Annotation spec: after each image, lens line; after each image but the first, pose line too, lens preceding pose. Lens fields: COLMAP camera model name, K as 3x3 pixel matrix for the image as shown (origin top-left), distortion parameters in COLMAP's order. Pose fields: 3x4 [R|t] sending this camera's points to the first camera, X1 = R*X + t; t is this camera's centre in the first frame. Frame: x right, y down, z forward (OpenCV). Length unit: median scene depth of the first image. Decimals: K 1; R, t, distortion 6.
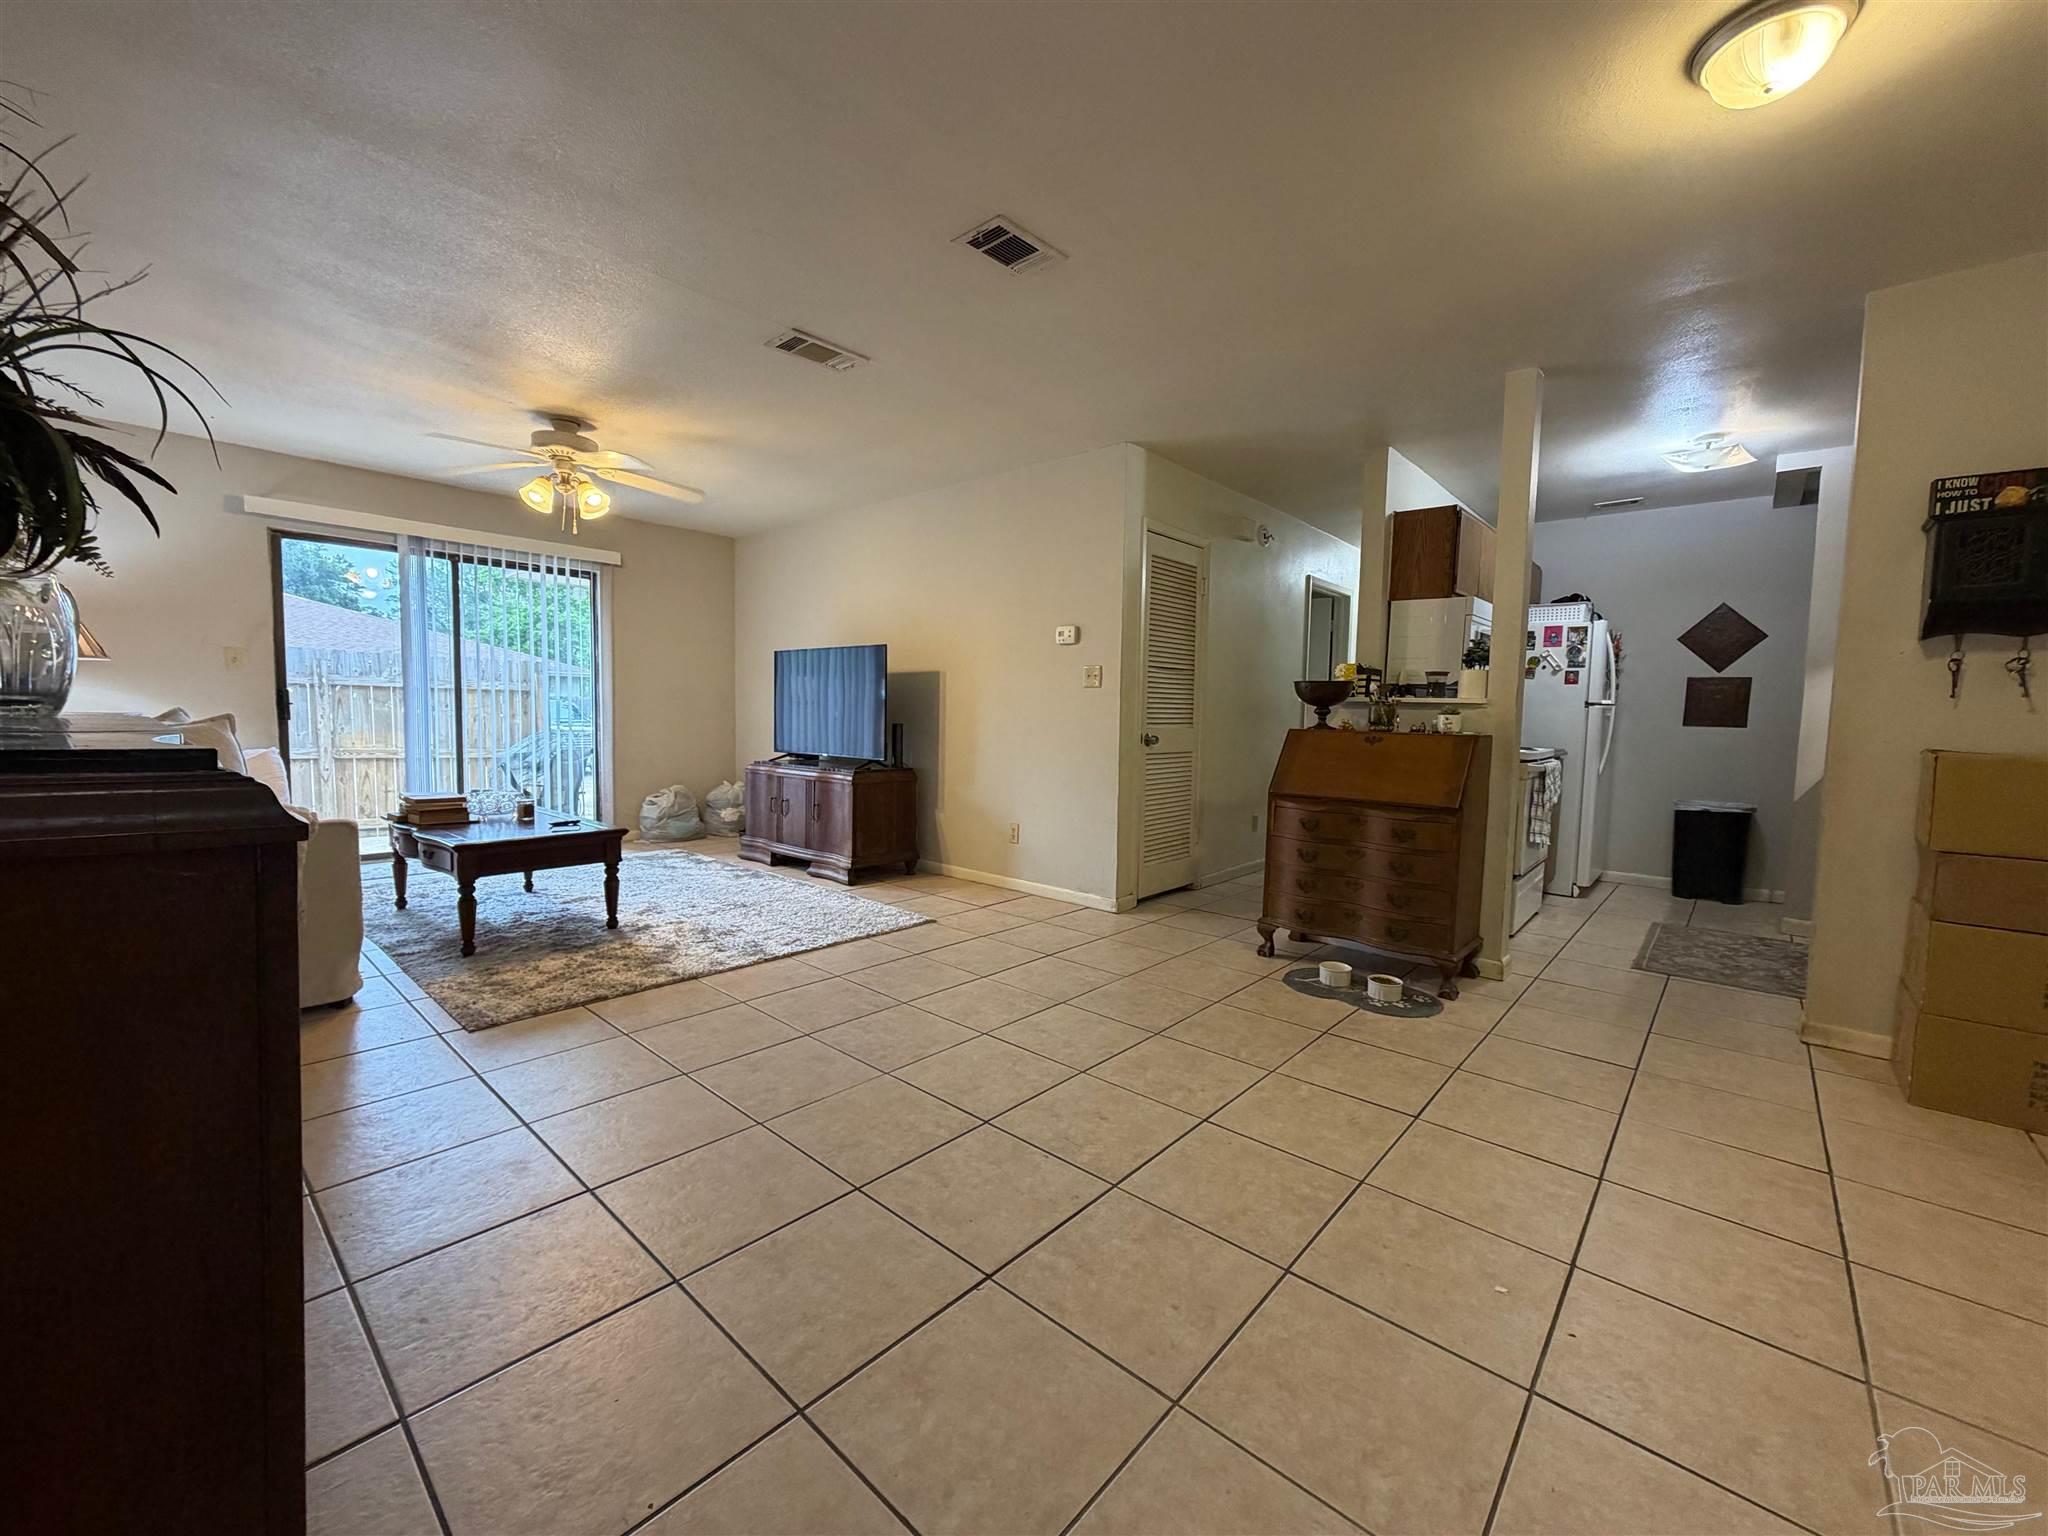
lens RADIAL K [[812.6, 0, 1029.9], [0, 812.6, 765.3], [0, 0, 1]] dist [0.002596, -0.000969]
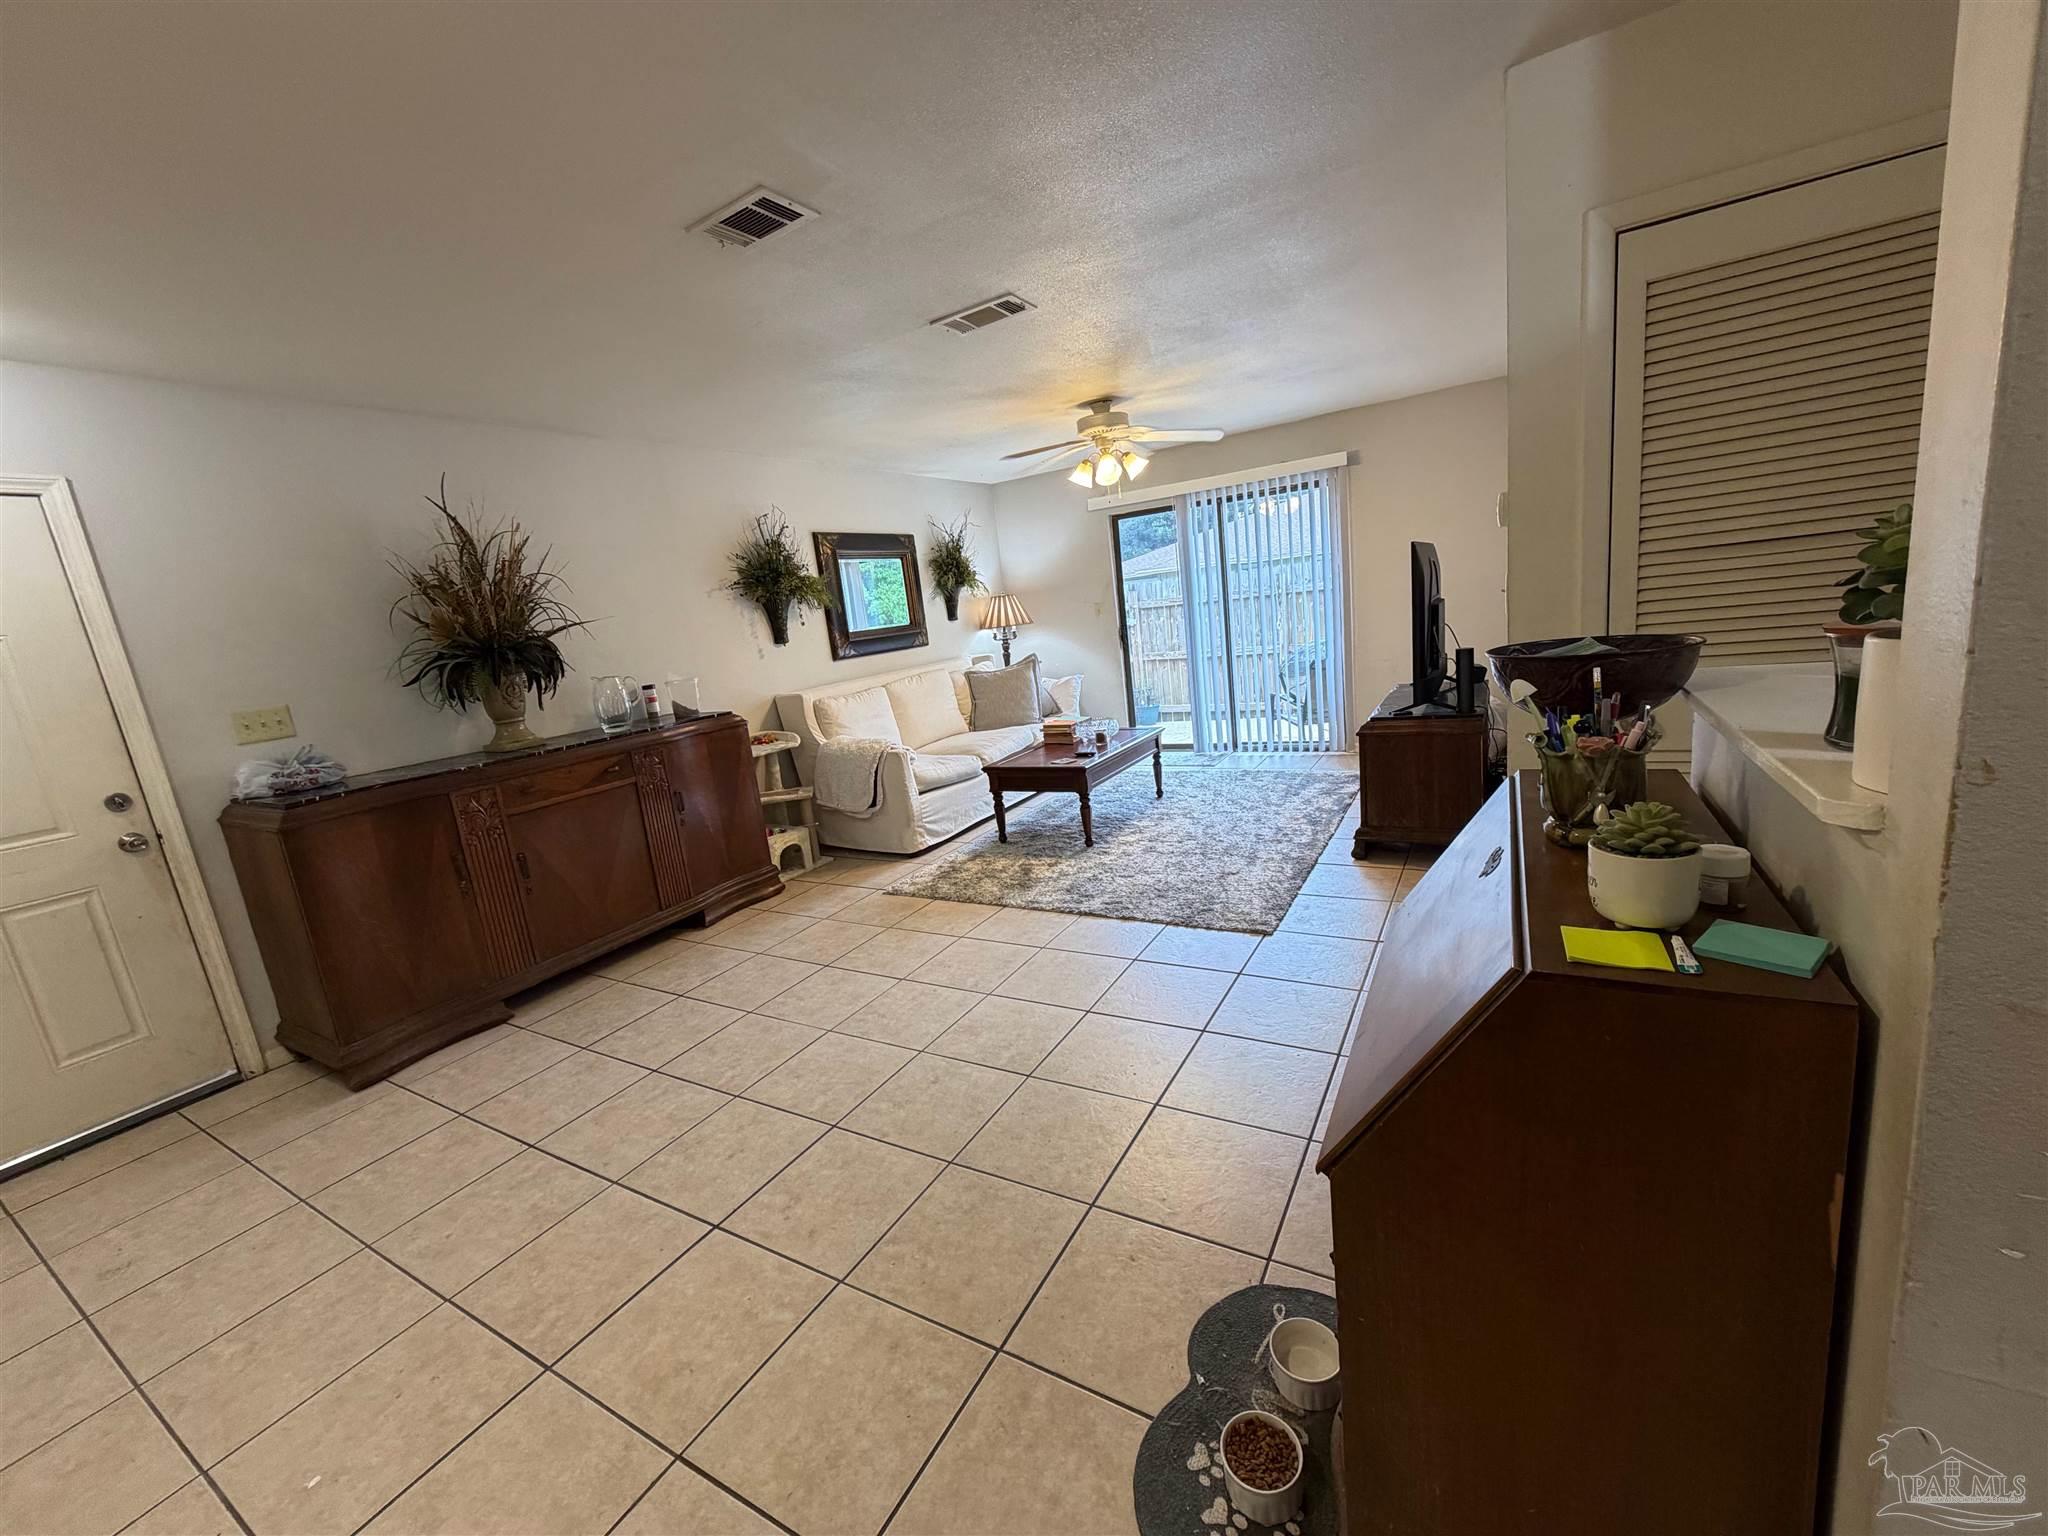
lens RADIAL K [[804.3, 0, 1027.3], [0, 804.3, 771.1], [0, 0, 1]] dist [0.000329, -0.000193]
pose [[0.193316, 0.154603, -0.968879, 0.711068], [0.056930, 0.984076, 0.168387, -0.135513], [0.979483, -0.087711, 0.181436, 0.800143]]
